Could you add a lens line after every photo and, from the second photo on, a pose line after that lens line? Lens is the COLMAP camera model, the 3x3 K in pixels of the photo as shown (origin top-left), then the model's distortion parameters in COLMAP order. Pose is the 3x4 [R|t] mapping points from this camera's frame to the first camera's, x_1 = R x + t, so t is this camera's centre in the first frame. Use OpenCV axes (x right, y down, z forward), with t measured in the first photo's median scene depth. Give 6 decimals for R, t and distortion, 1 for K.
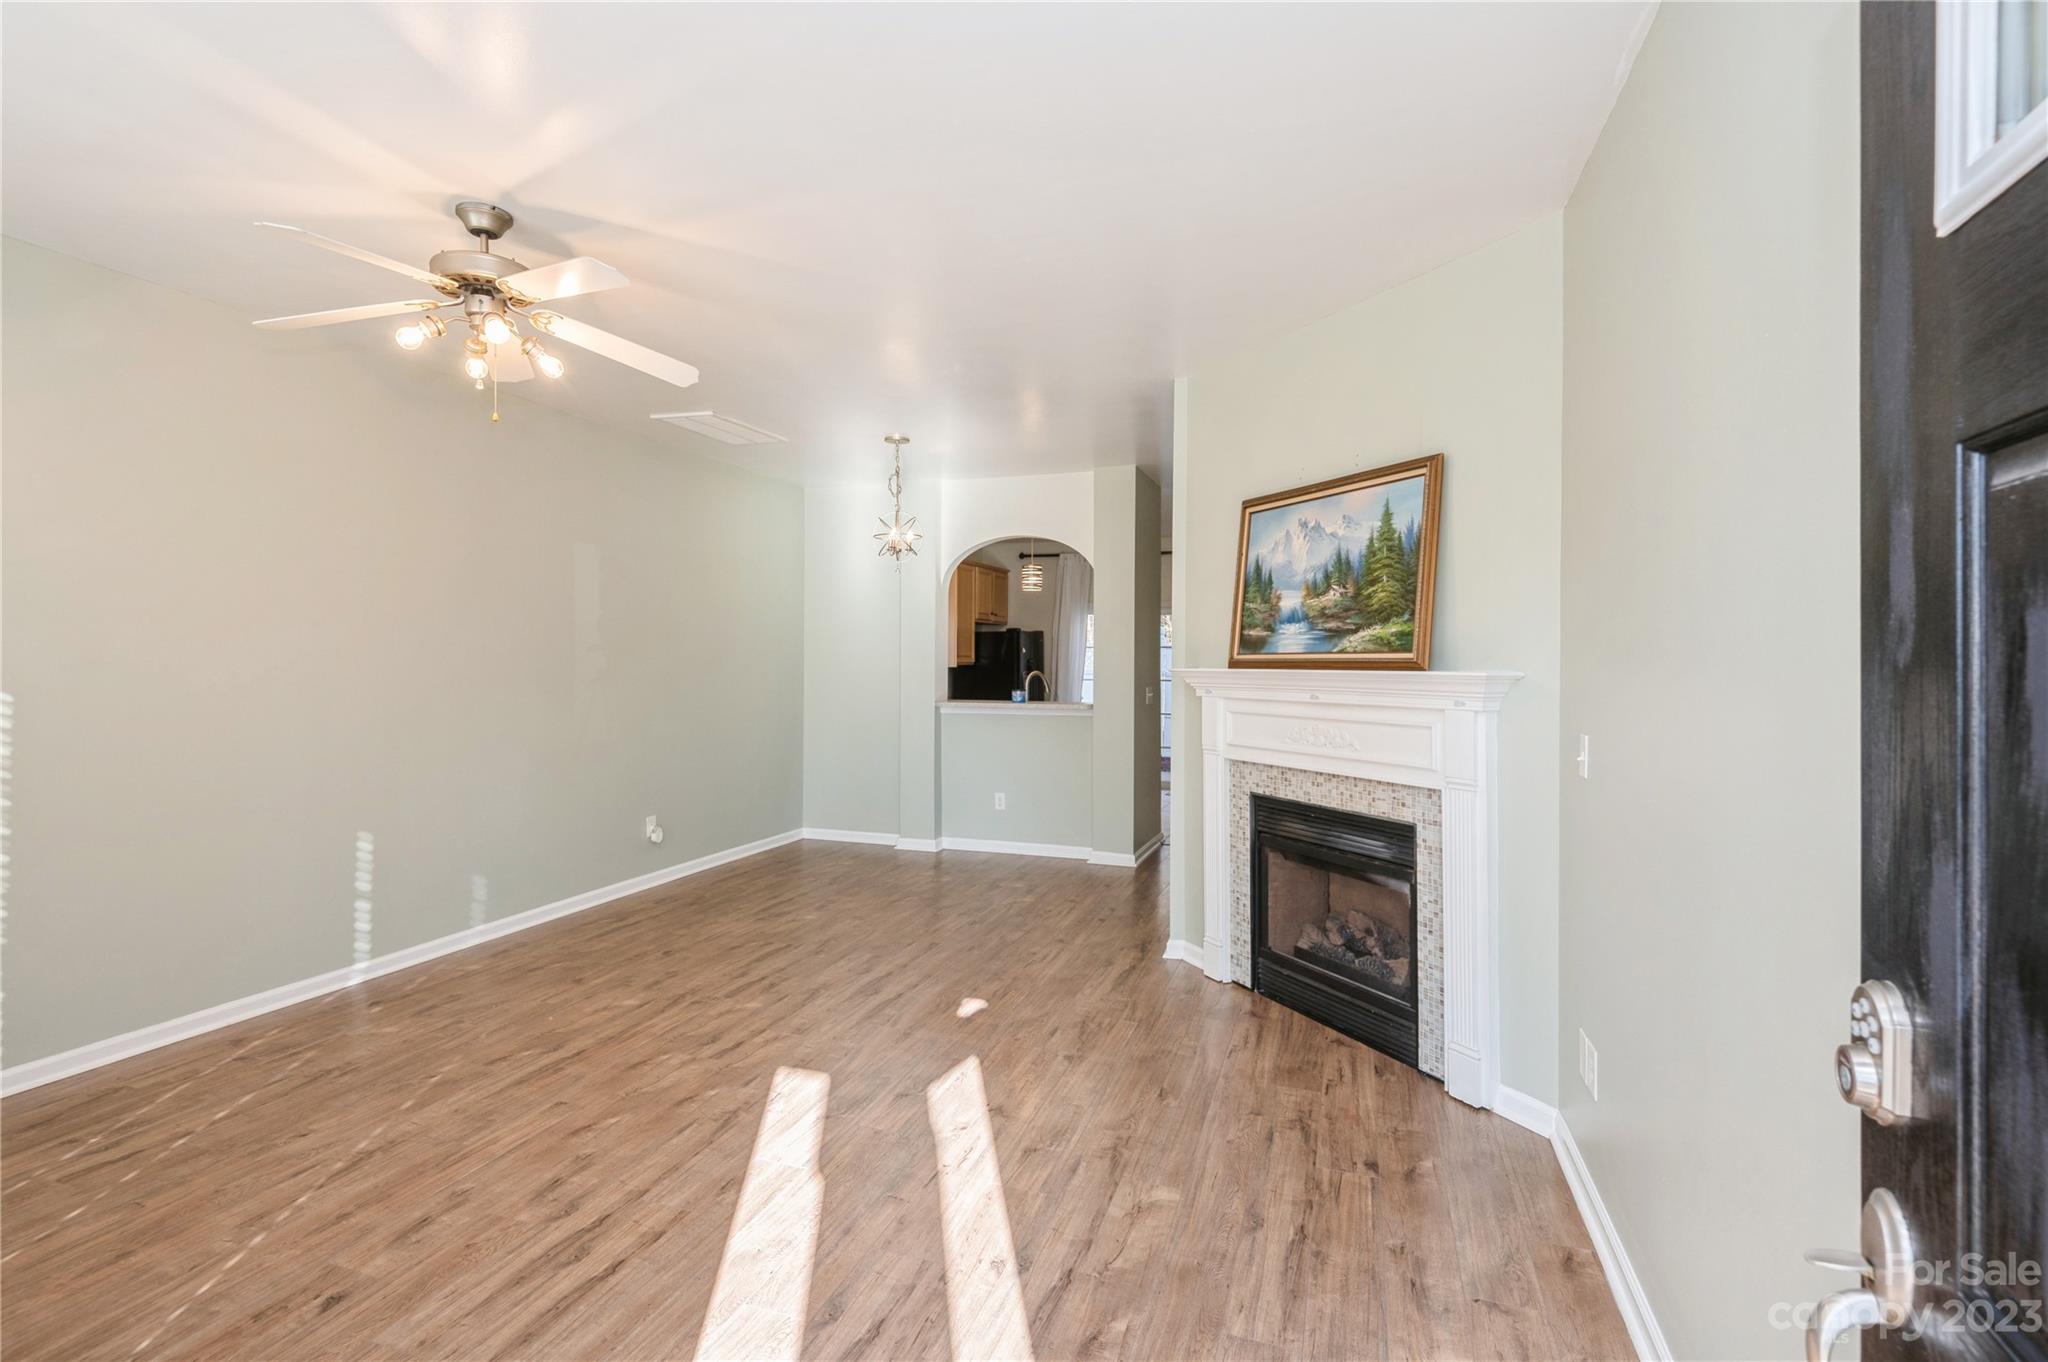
lens RADIAL K [[931.2, 0, 1025.4], [0, 931.2, 623.6], [0, 0, 1]] dist [0.021349, -0.015341]
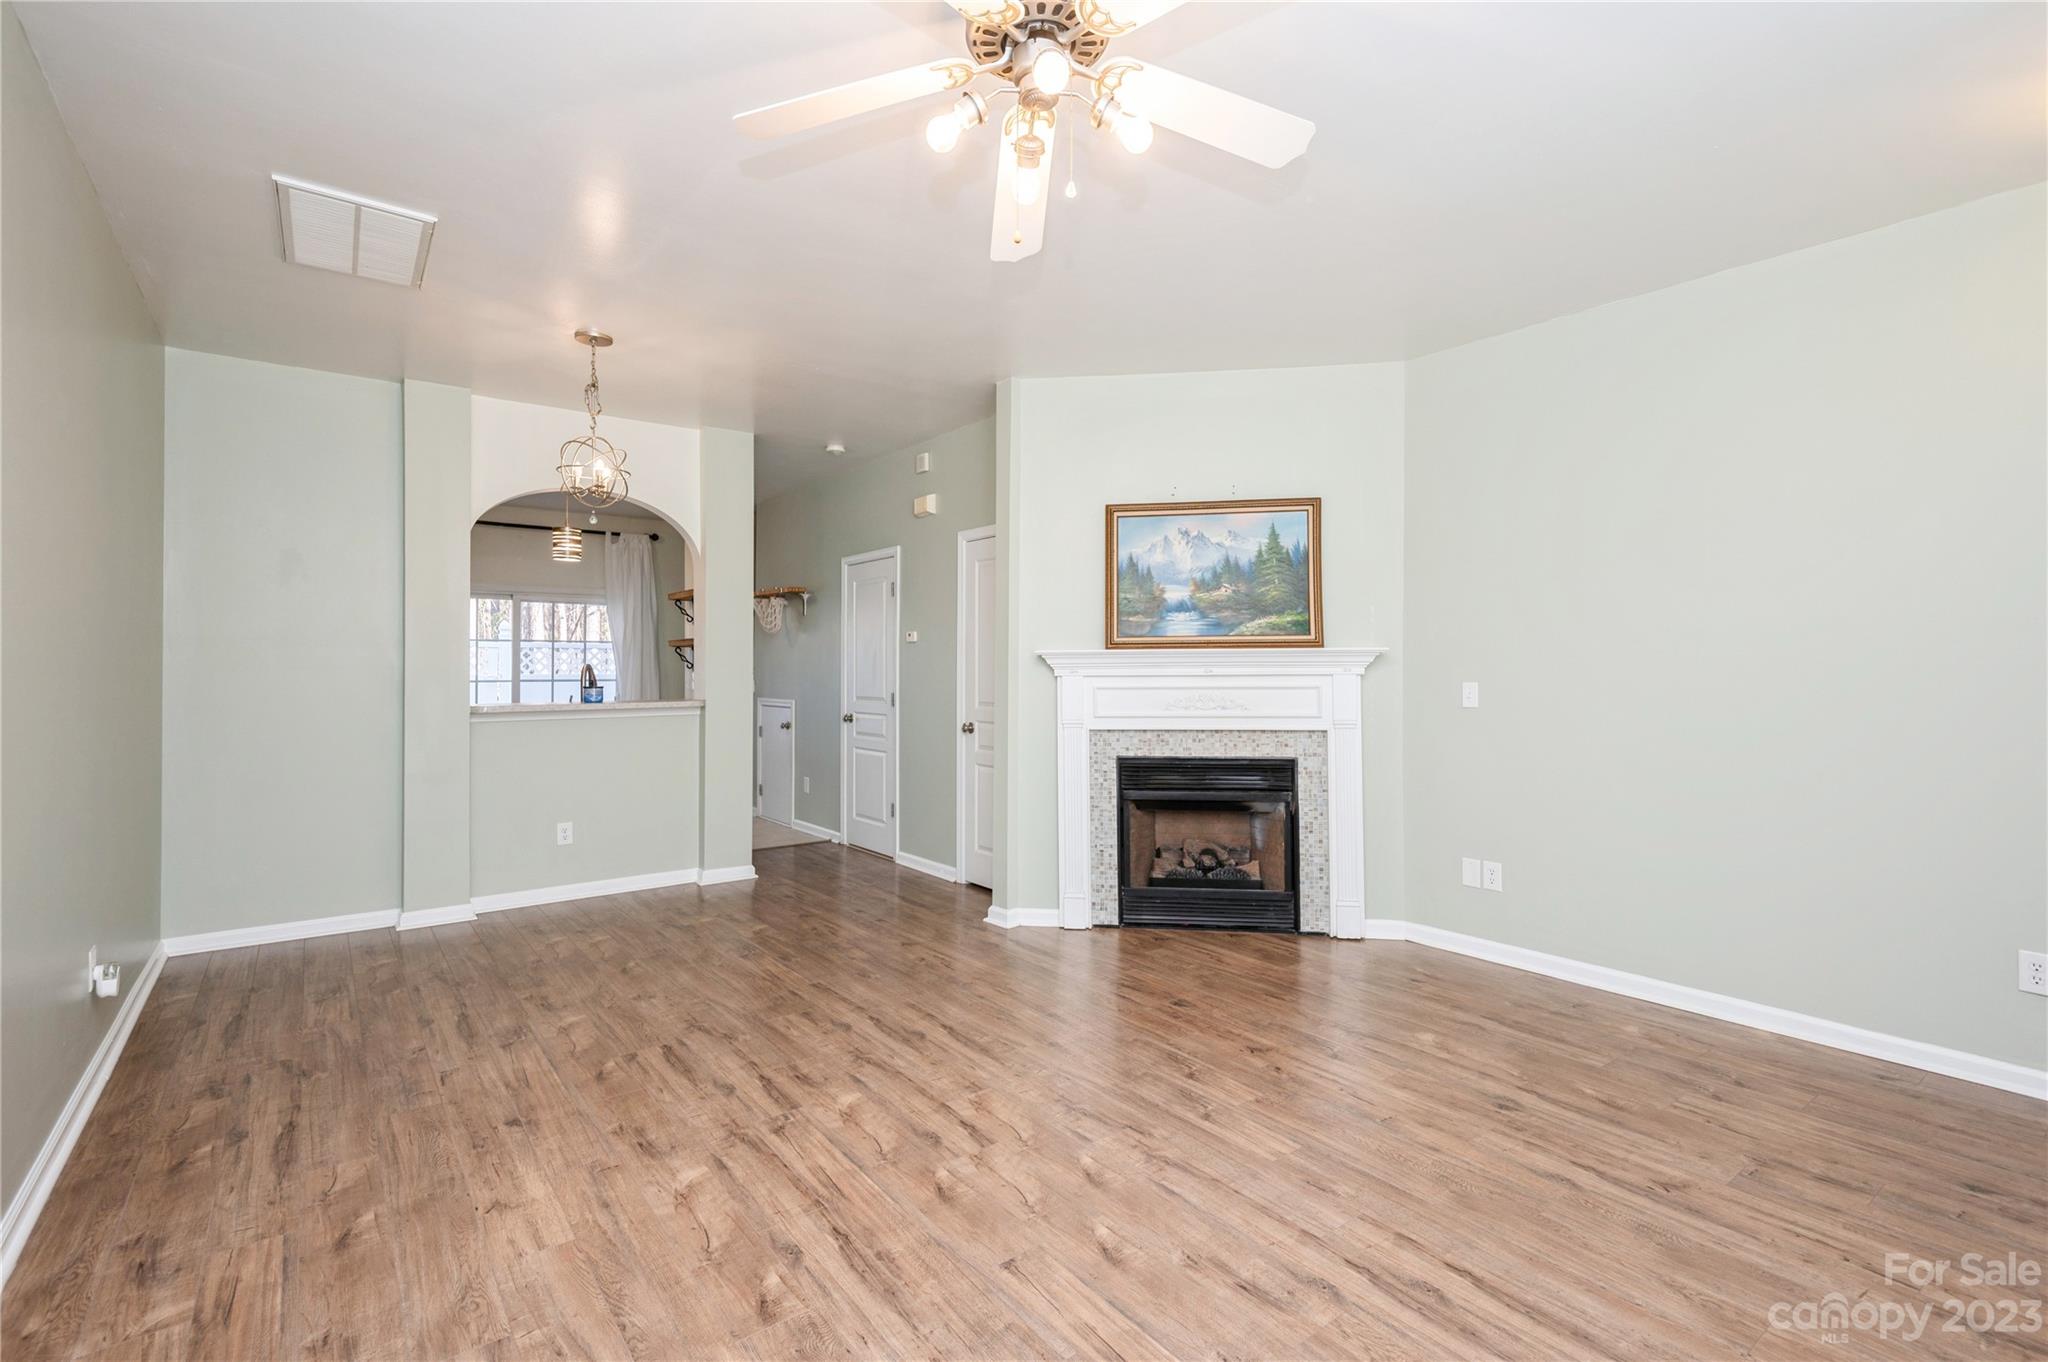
lens RADIAL K [[931.2, 0, 1004.6], [0, 931.2, 615.3], [0, 0, 1]] dist [0.021349, -0.015341]
pose [[0.563673, 0.042169, 0.824921, -0.892837], [-0.027320, 0.999101, -0.032405, 0.052464], [-0.825546, -0.004271, 0.564318, 0.514640]]
